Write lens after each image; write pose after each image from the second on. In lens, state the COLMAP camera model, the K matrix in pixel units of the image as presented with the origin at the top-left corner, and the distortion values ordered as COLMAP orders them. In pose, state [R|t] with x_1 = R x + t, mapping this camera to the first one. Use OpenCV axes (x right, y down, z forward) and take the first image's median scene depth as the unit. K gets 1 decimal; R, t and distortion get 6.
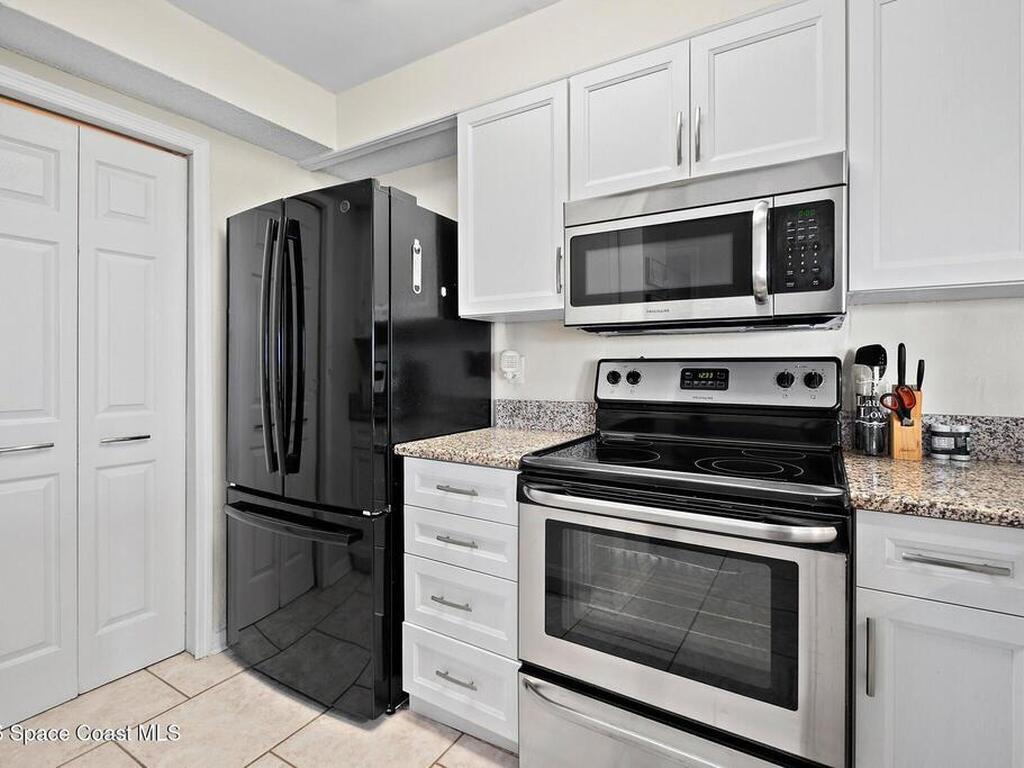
lens RADIAL K [[516.6, 0, 509.2], [0, 516.6, 365.7], [0, 0, 1]] dist [-0.003655, -0.000062]
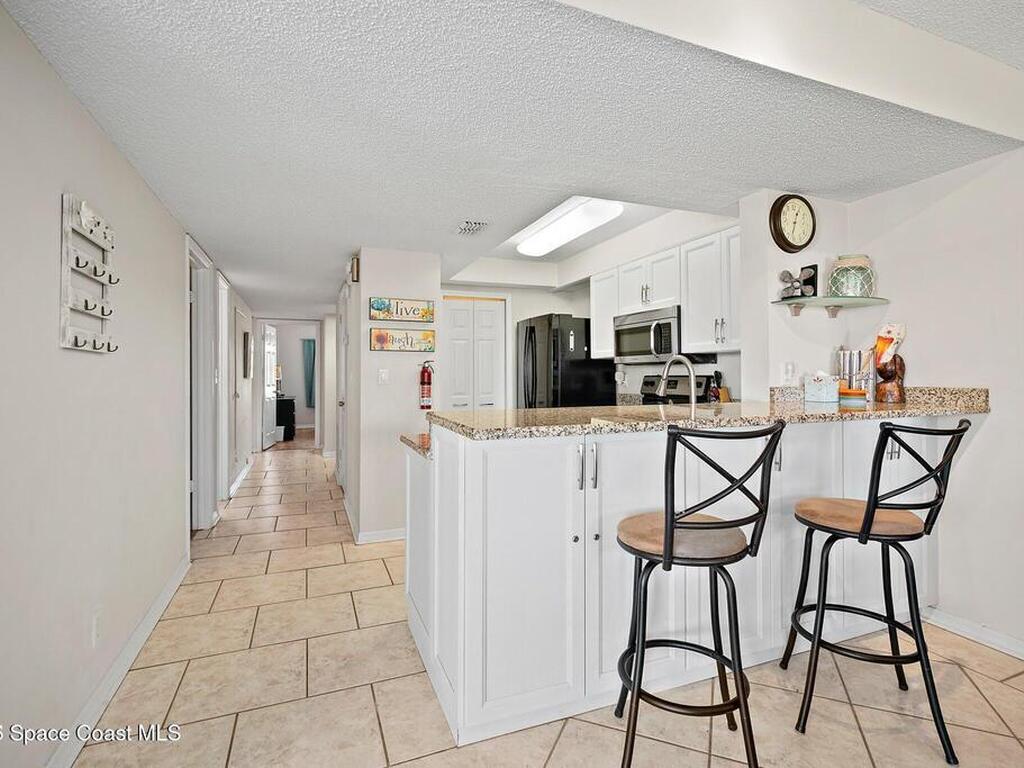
lens RADIAL K [[516.6, 0, 509.2], [0, 516.6, 365.7], [0, 0, 1]] dist [-0.003655, -0.000062]
pose [[0.801700, -0.013269, -0.597580, 1.421714], [0.000710, 0.999774, -0.021247, -0.011848], [0.597727, 0.016609, 0.801528, -1.625472]]
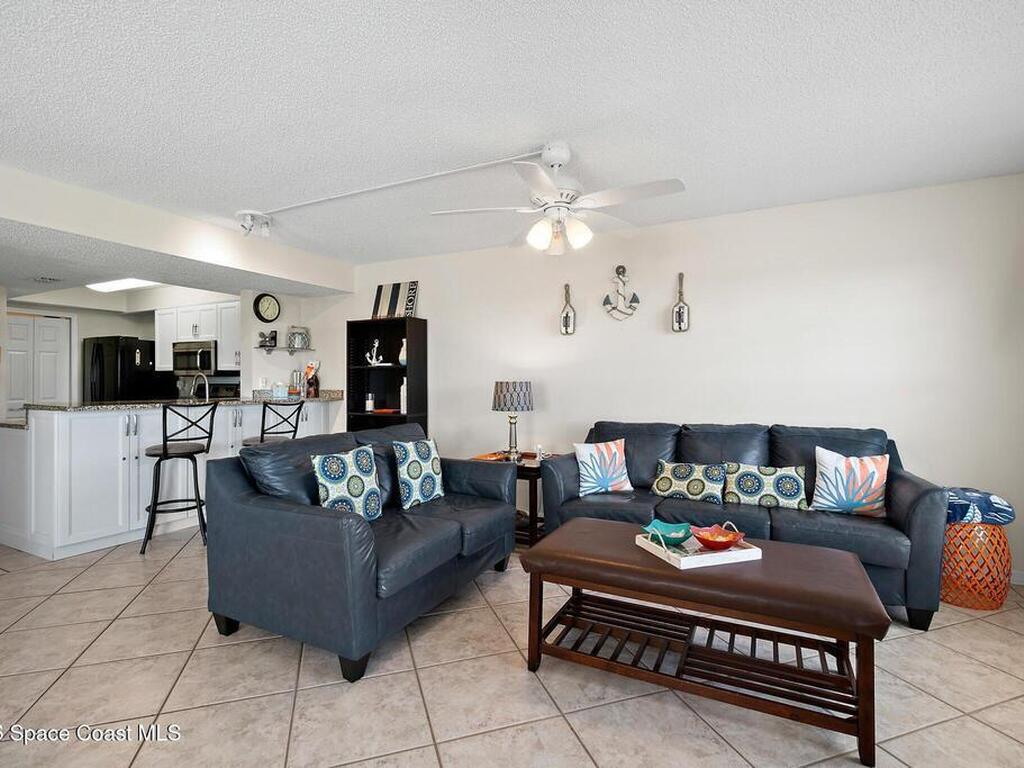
lens RADIAL K [[503.6, 0, 512.0], [0, 503.6, 384.0], [0, 0, 1]] dist [-0.003721, -0.001069]
pose [[0.995888, 0.002956, 0.090546, 2.547955], [-0.002934, 0.999996, -0.000380, -0.020824], [-0.090547, 0.000113, 0.995892, -3.275906]]
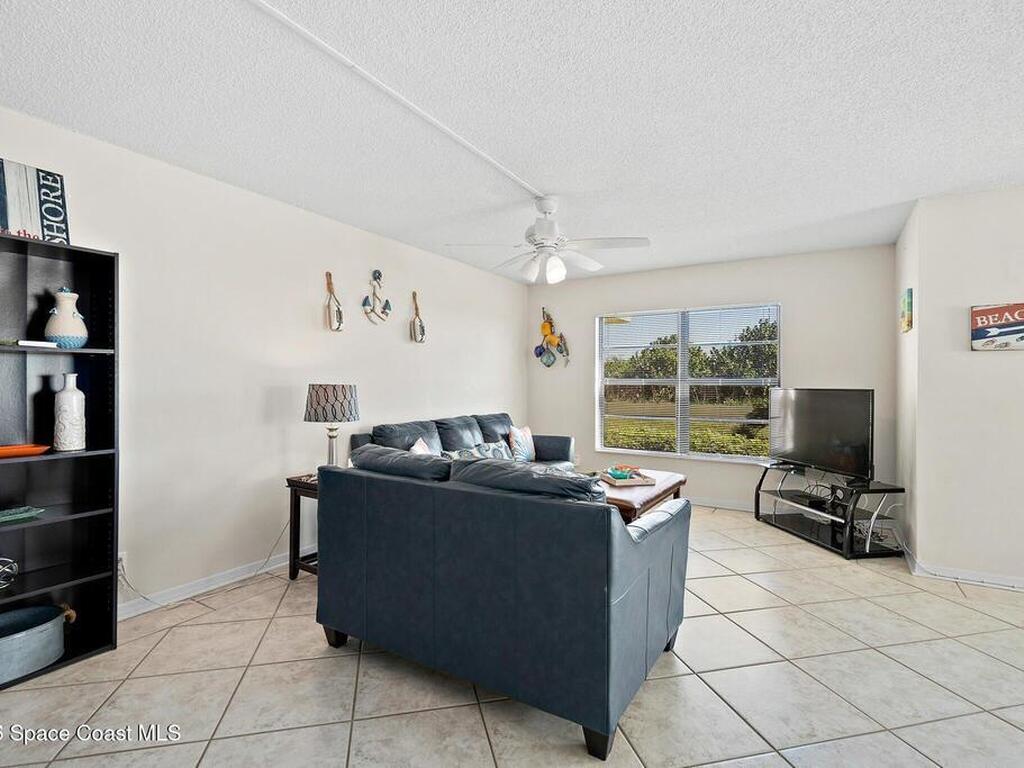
lens RADIAL K [[501.8, 0, 506.1], [0, 501.8, 379.9], [0, 0, 1]] dist [-0.009756, 0.000034]
pose [[0.012202, 0.012172, 0.999851, 0.594511], [-0.005420, 0.999912, -0.012107, -0.032611], [-0.999911, -0.005271, 0.012267, -1.309646]]
